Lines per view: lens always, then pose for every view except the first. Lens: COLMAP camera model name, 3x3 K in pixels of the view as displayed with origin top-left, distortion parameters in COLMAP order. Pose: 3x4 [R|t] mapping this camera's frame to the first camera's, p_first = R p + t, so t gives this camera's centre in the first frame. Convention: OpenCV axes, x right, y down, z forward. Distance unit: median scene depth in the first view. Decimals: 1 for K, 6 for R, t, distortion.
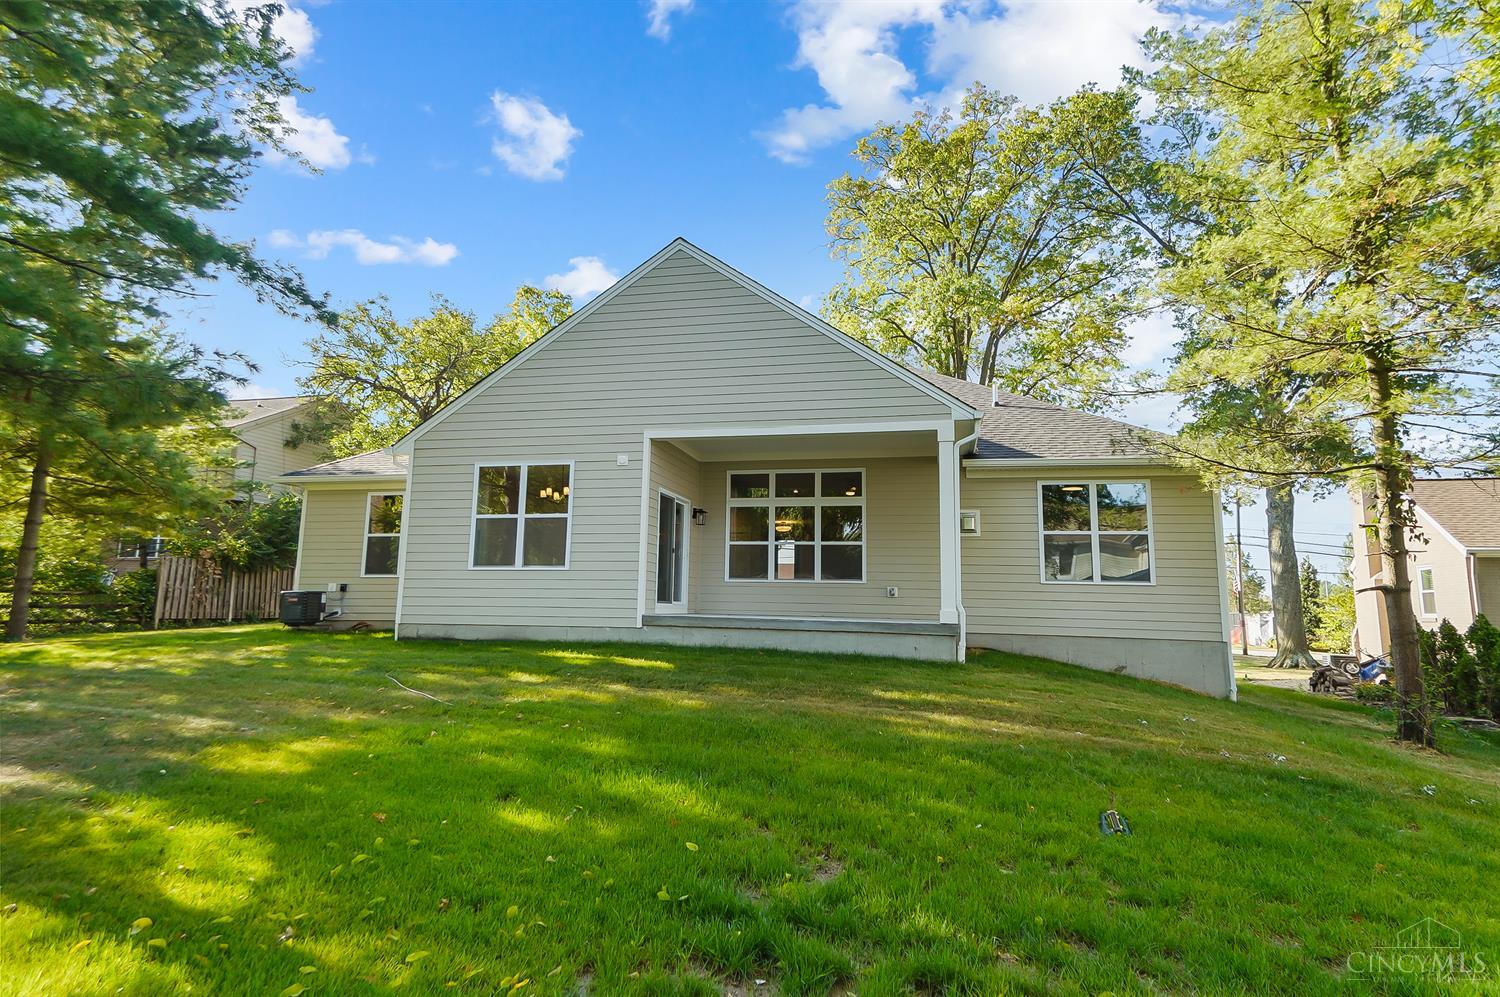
lens RADIAL K [[842.6, 0, 748.5], [0, 842.6, 483.9], [0, 0, 1]] dist [0.053368, 0.000440]
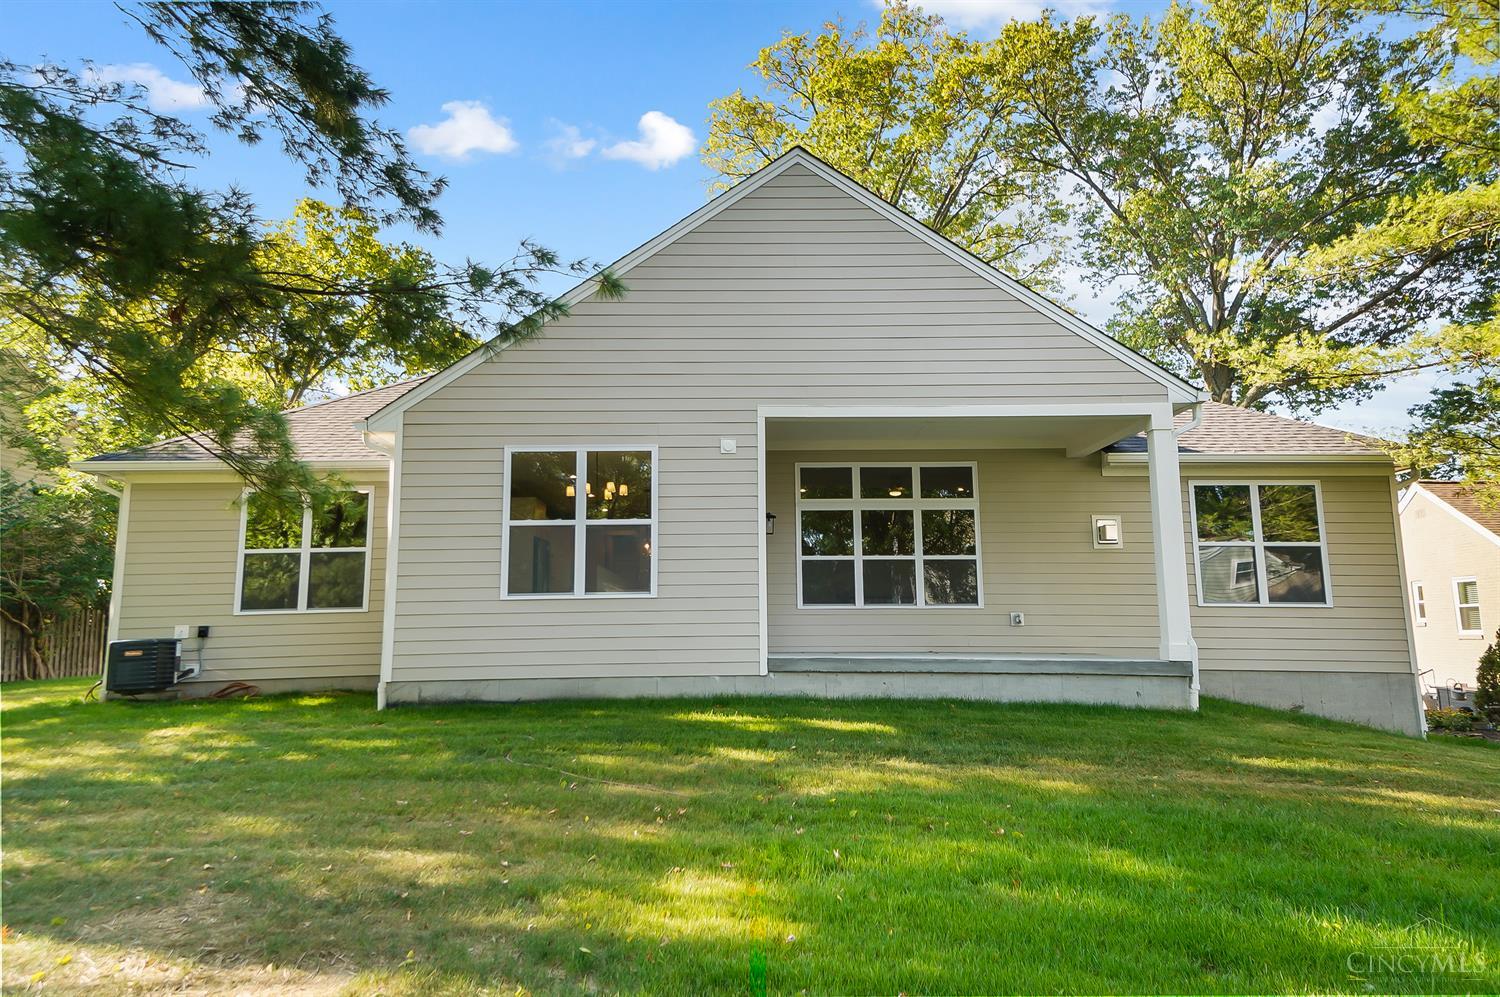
lens RADIAL K [[1040.6, 0, 744.6], [0, 1040.6, 477.2], [0, 0, 1]] dist [0.135658, -0.000408]
pose [[0.970055, 0.011041, 0.242633, -0.337489], [-0.009940, 0.999934, -0.005761, 0.003652], [-0.242681, 0.003176, 0.970101, 0.113753]]
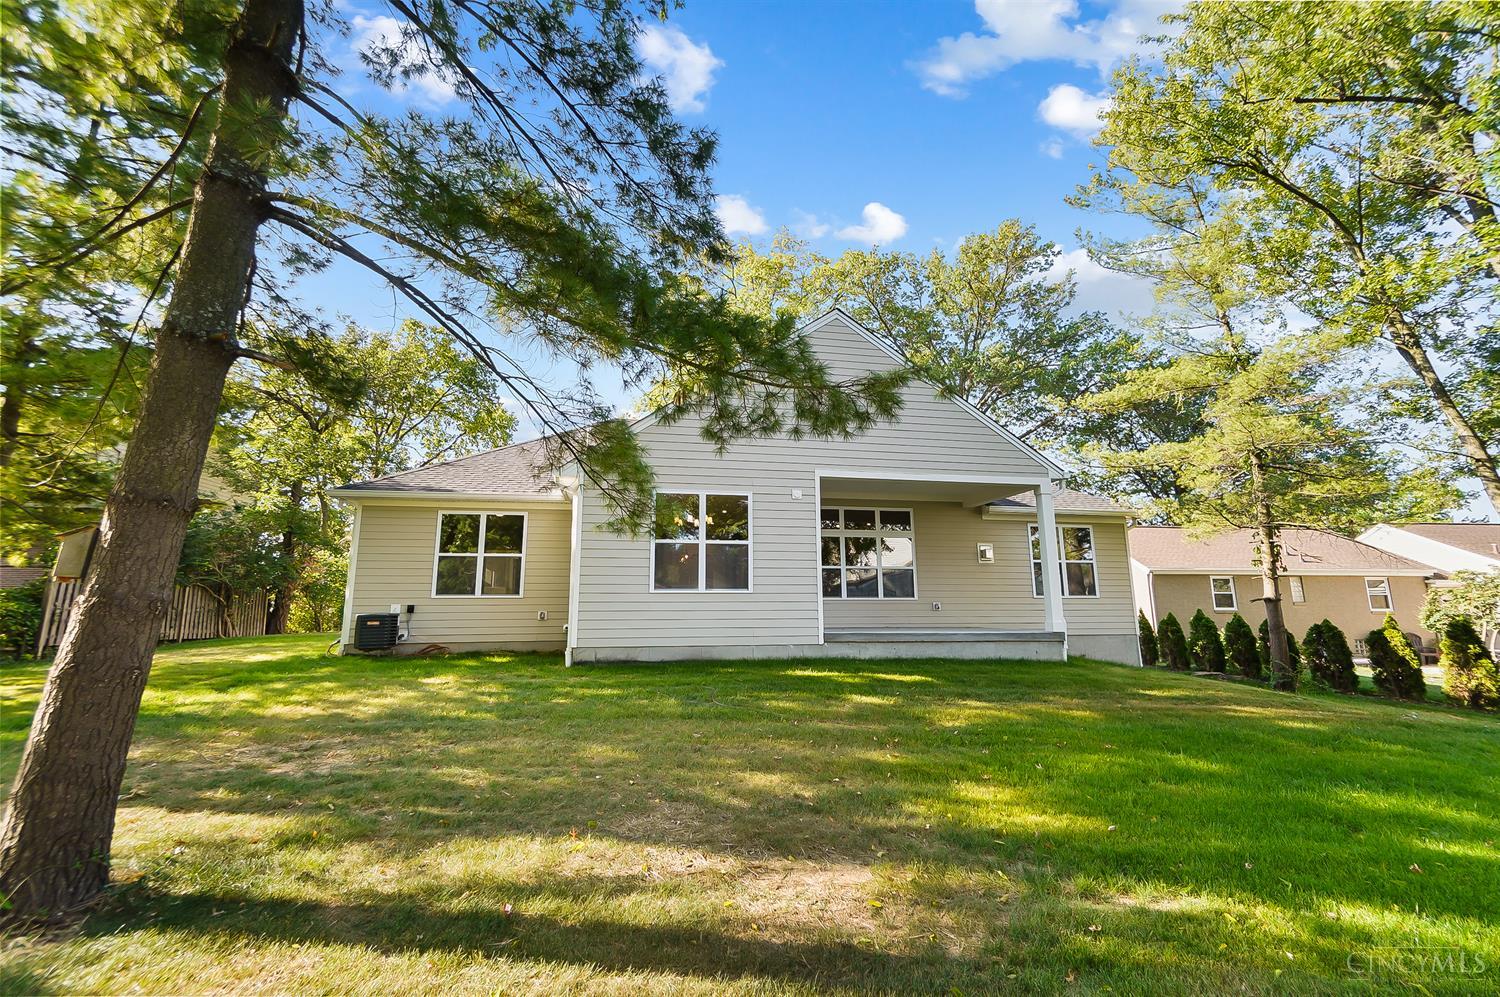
lens RADIAL K [[653.7, 0, 740.9], [0, 653.7, 485.7], [0, 0, 1]] dist [0.000942, 0.003834]
pose [[0.915721, 0.055565, 0.397954, -0.537917], [-0.039104, 0.998015, -0.049370, 0.006207], [-0.399907, 0.029647, 0.916076, 0.218292]]
